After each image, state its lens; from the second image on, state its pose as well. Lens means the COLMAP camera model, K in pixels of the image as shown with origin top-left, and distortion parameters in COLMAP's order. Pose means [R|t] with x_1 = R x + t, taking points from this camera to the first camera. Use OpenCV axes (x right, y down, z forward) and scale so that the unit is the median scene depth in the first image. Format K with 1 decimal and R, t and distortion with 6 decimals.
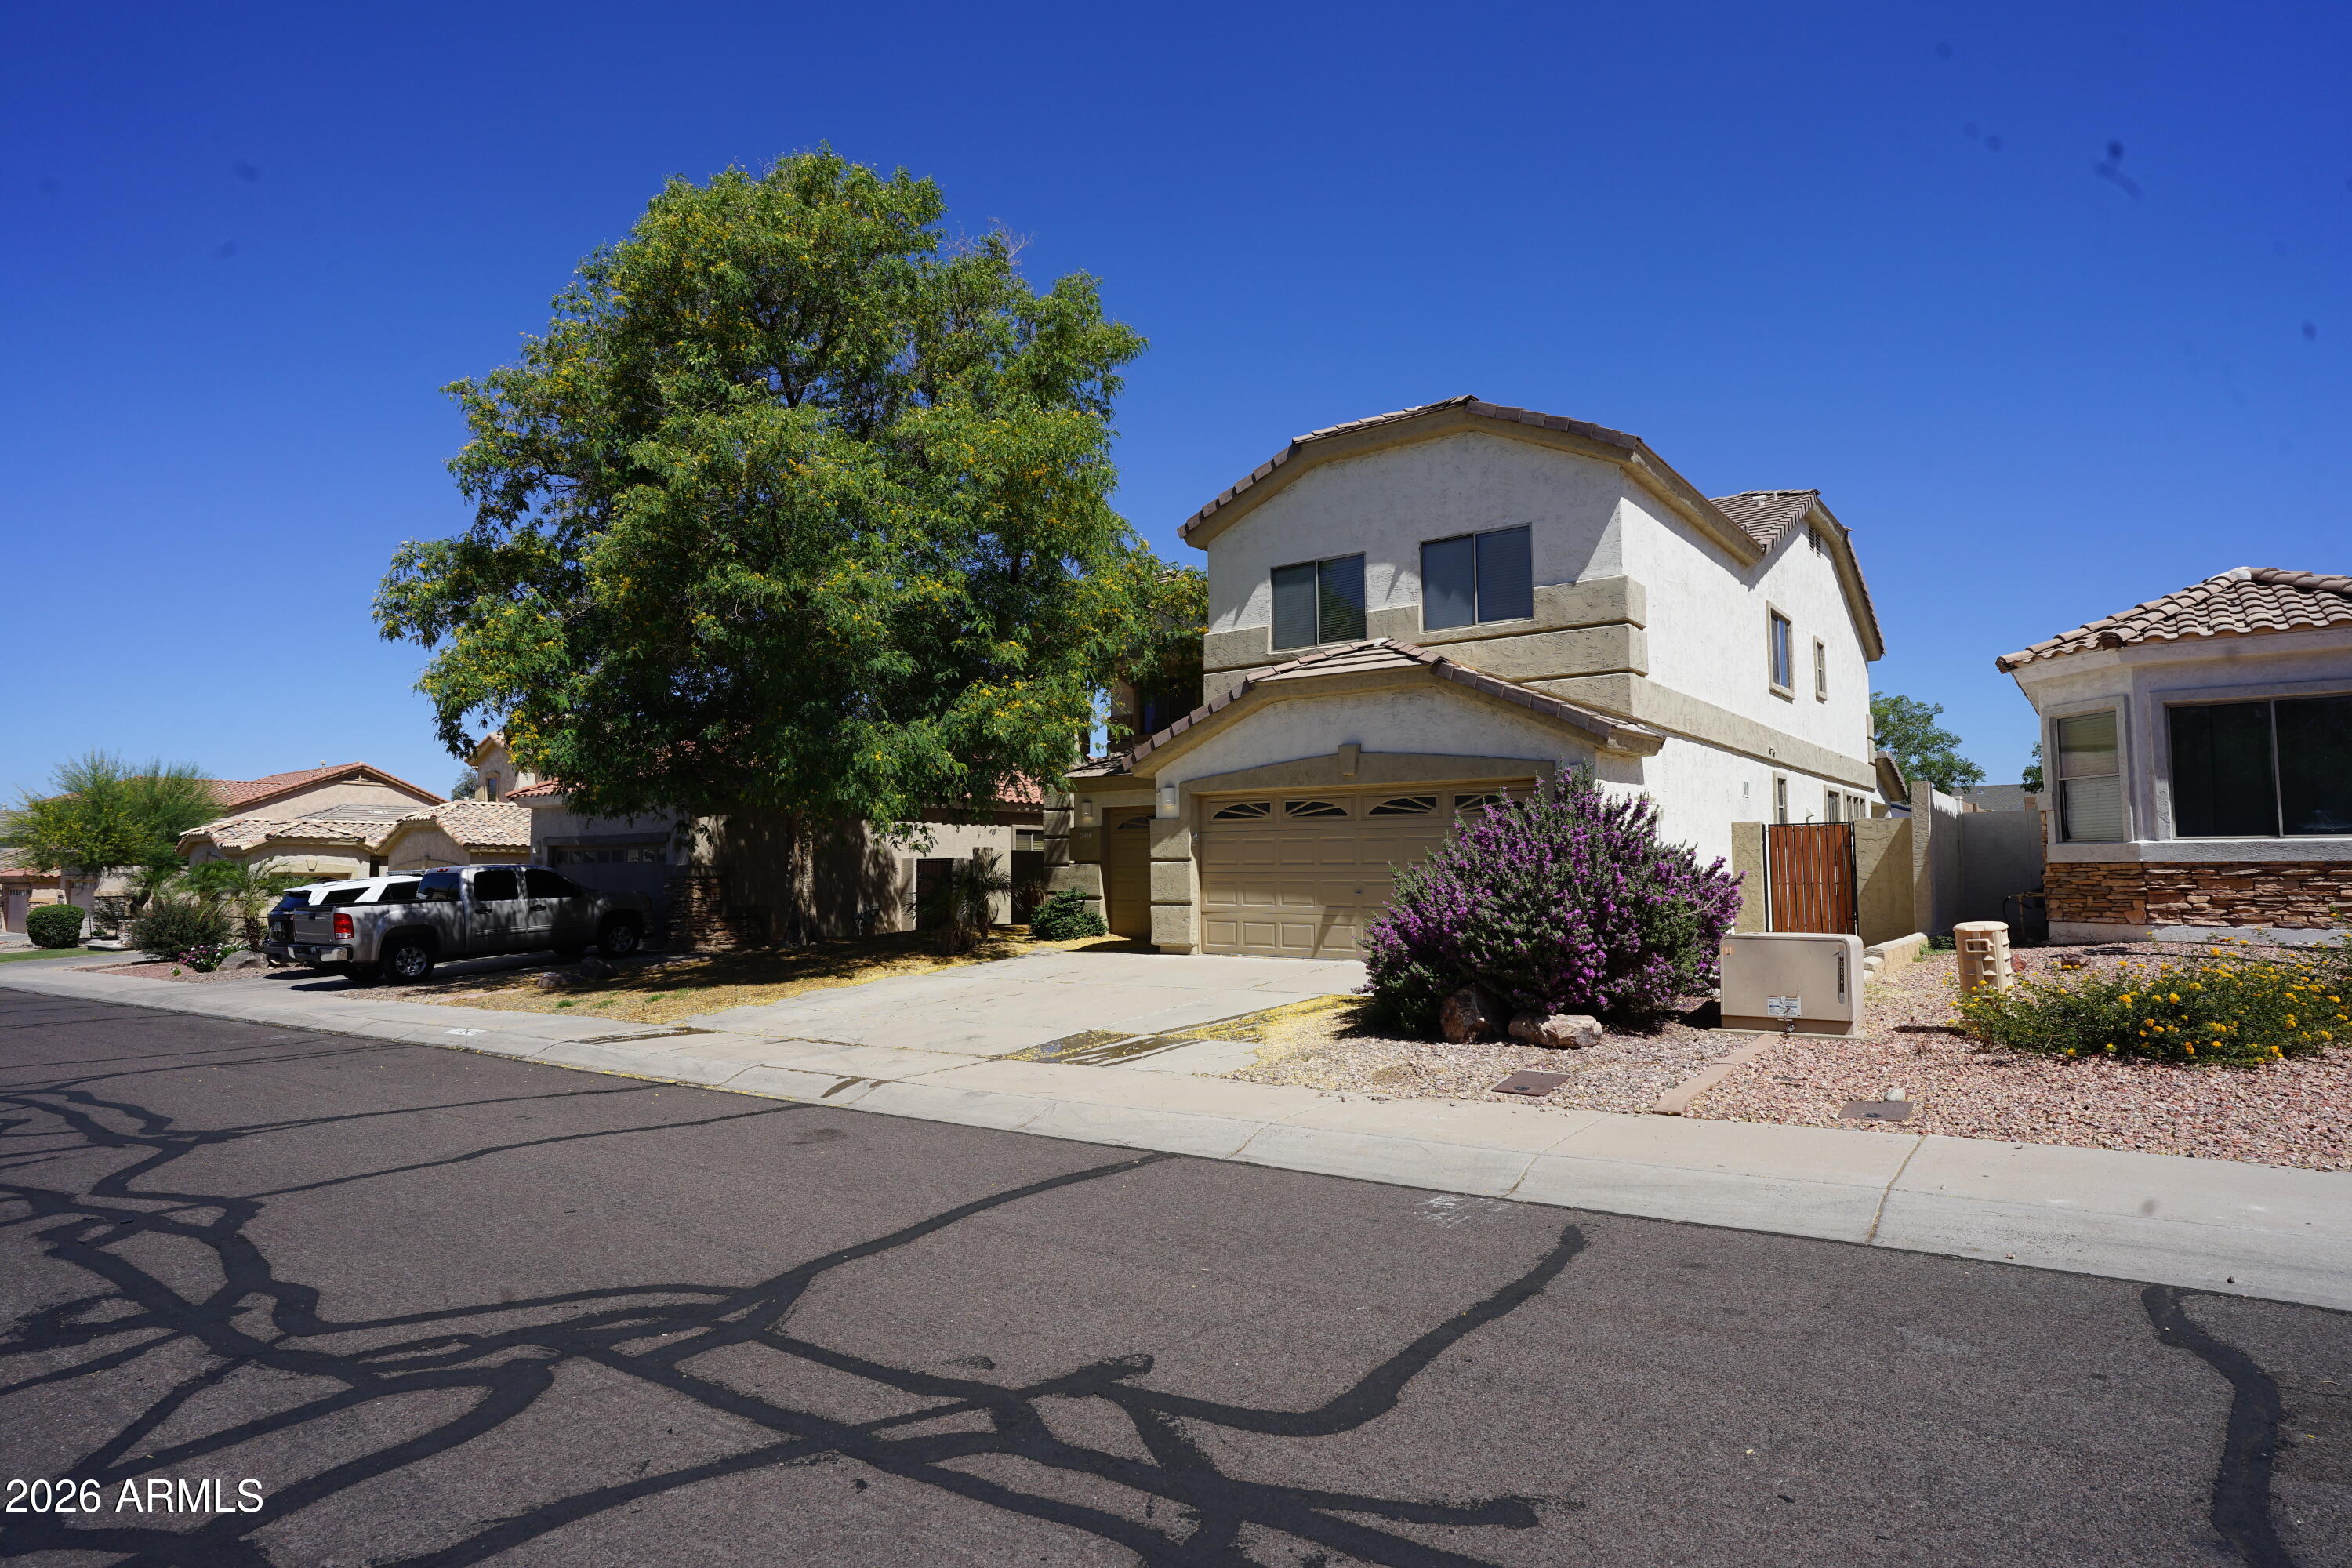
lens RADIAL K [[1297.5, 0, 1178.8], [0, 1297.5, 782.9], [0, 0, 1]] dist [-0.005866, 0.009564]
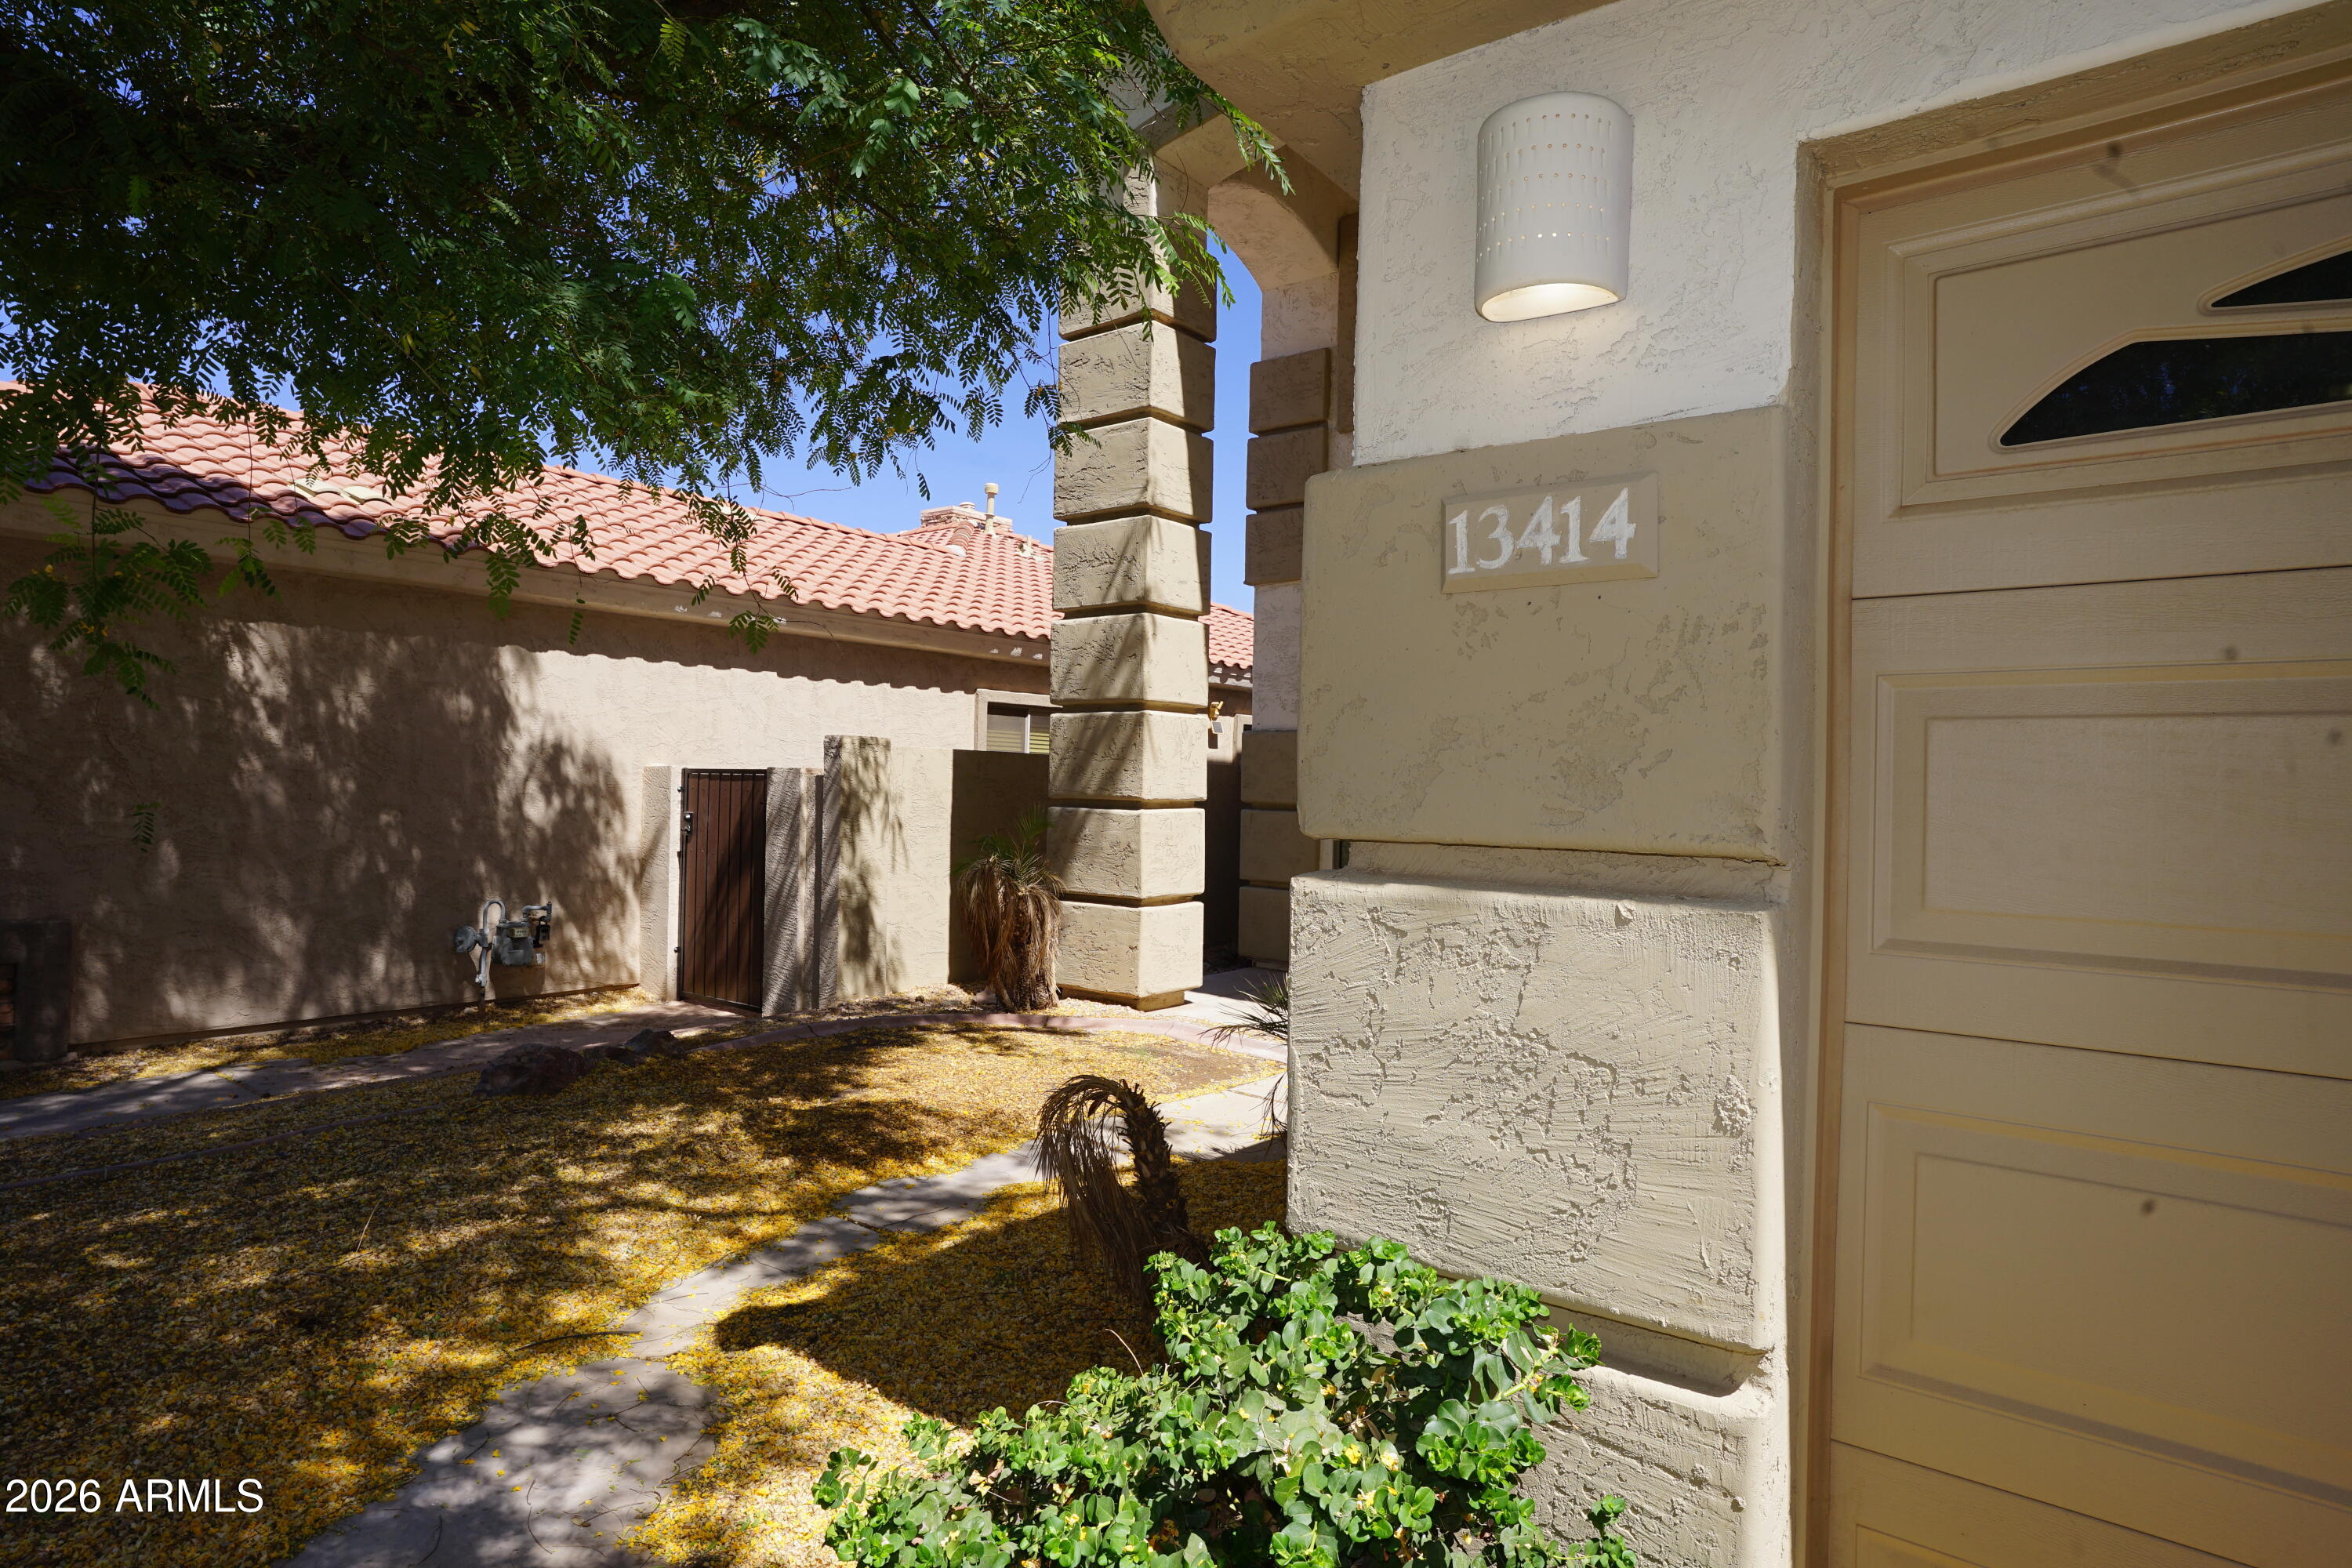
lens RADIAL K [[1297.5, 0, 1173.8], [0, 1297.5, 785.2], [0, 0, 1]] dist [-0.005866, 0.009564]
pose [[0.999873, 0.011129, -0.011408, -0.068508], [-0.010280, 0.997354, 0.071969, 0.036473], [0.012179, -0.071843, 0.997342, 0.662162]]
